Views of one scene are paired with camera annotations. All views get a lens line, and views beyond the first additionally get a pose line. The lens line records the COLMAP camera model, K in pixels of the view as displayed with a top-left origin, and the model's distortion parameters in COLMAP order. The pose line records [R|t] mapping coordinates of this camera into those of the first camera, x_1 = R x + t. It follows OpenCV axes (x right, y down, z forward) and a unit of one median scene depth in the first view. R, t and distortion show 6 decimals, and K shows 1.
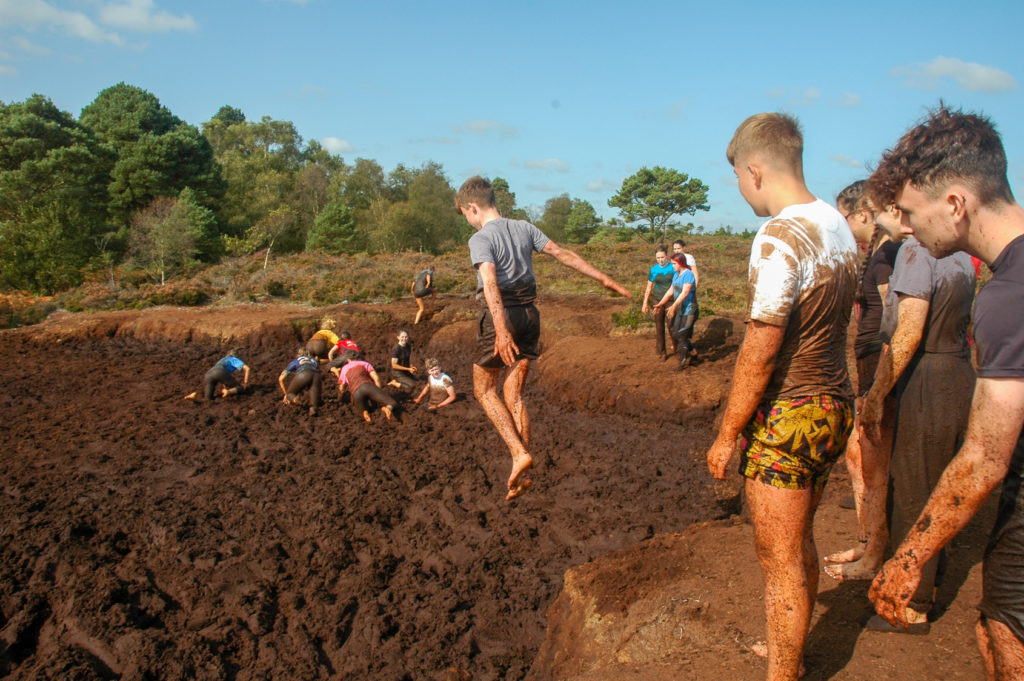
lens RADIAL K [[868.9, 0, 519.7], [0, 868.9, 354.9], [0, 0, 1]] dist [-0.192597, 0.223394]
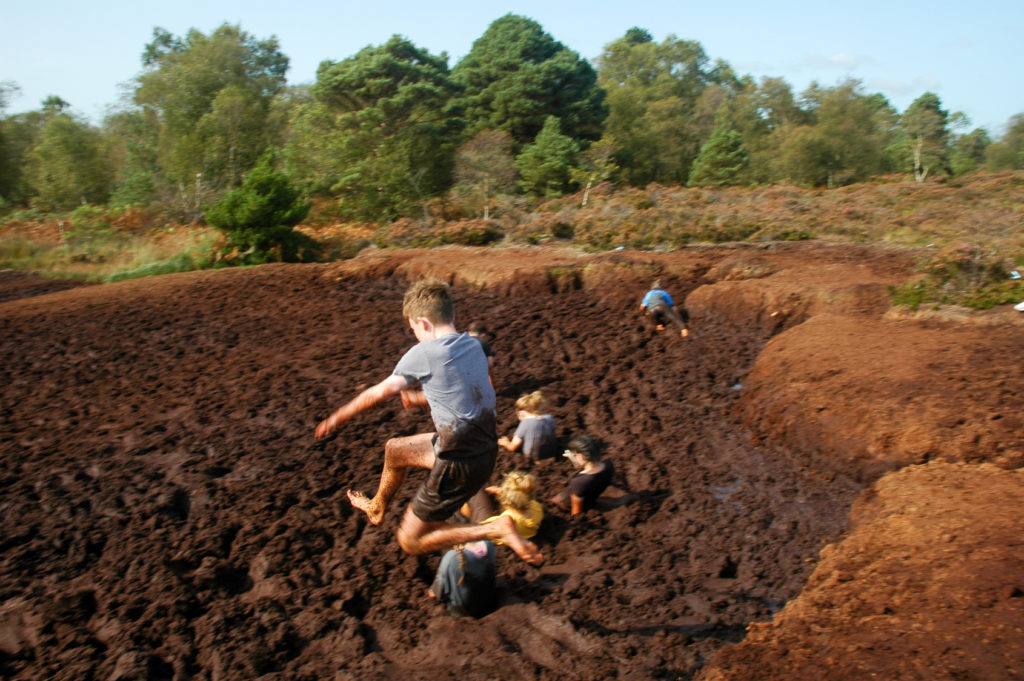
lens RADIAL K [[868.9, 0, 519.7], [0, 868.9, 354.9], [0, 0, 1]] dist [-0.192597, 0.223394]
pose [[0.846813, 0.093106, -0.523678, 0.138460], [-0.046588, 0.993760, 0.101348, -0.030411], [0.529846, -0.061426, 0.845866, 0.164728]]
